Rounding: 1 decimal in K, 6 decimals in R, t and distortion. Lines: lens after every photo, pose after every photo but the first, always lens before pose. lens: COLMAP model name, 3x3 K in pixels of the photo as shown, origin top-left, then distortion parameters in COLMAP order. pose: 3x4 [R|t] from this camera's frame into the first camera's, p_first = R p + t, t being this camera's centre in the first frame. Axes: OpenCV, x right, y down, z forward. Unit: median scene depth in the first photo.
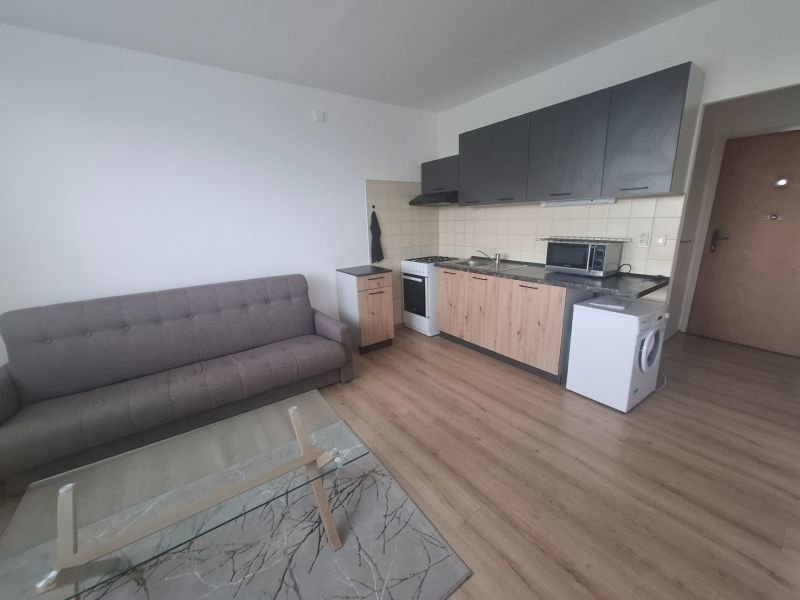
lens RADIAL K [[312.7, 0, 398.3], [0, 312.7, 296.4], [0, 0, 1]] dist [-0.006354, 0.001704]
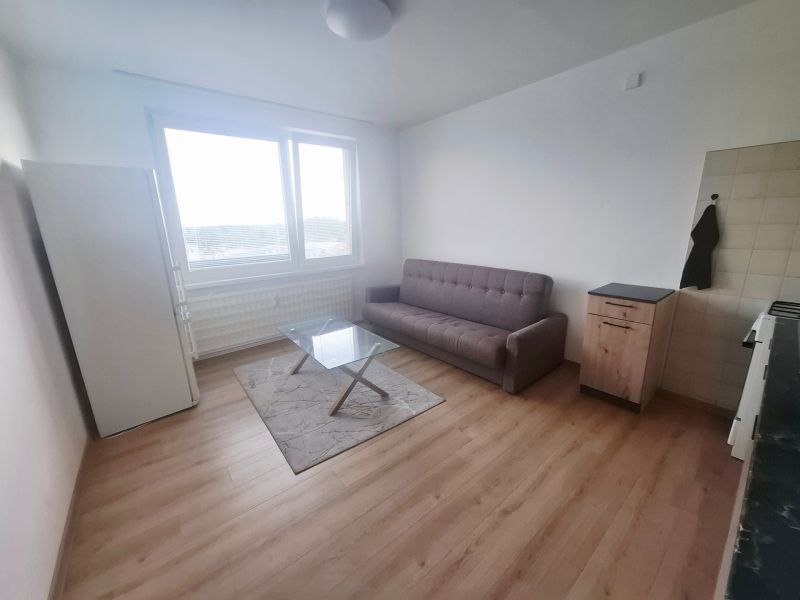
lens RADIAL K [[312.7, 0, 401.0], [0, 312.7, 298.8], [0, 0, 1]] dist [-0.006354, 0.001704]
pose [[0.067587, 0.269583, -0.960602, 0.611028], [-0.223000, 0.942528, 0.248821, -0.146754], [0.972473, 0.197397, 0.123820, 0.481768]]
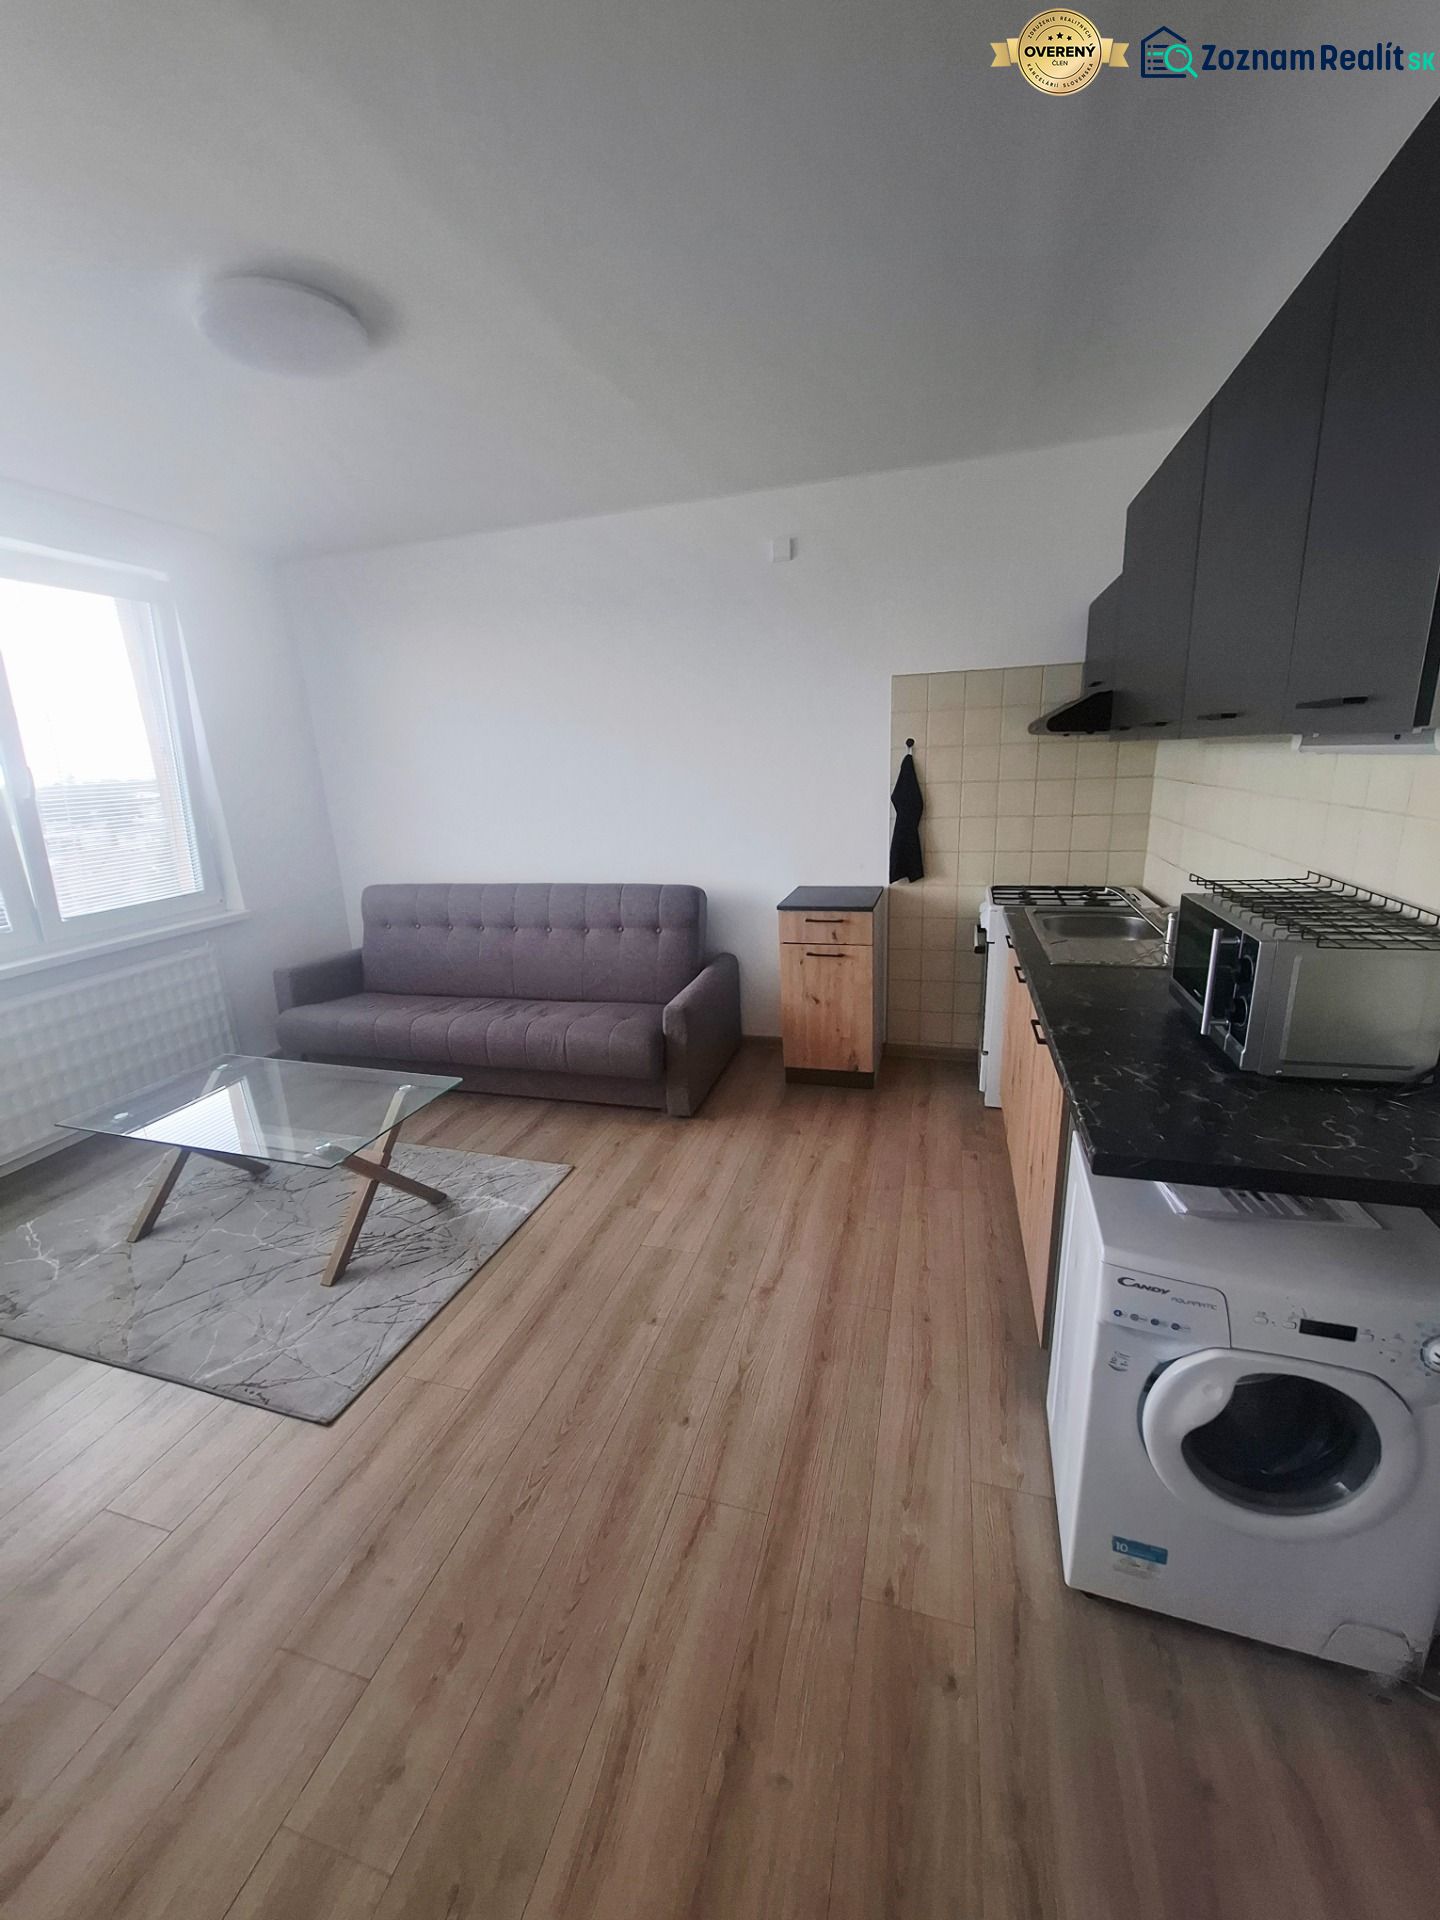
lens RADIAL K [[750.5, 0, 711.9], [0, 750.5, 964.0], [0, 0, 1]] dist [-0.006354, 0.001704]
pose [[0.614611, 0.212974, -0.759537, 0.676155], [-0.166304, 0.976206, 0.139156, -0.127239], [0.771101, 0.040787, 0.635405, 0.262375]]
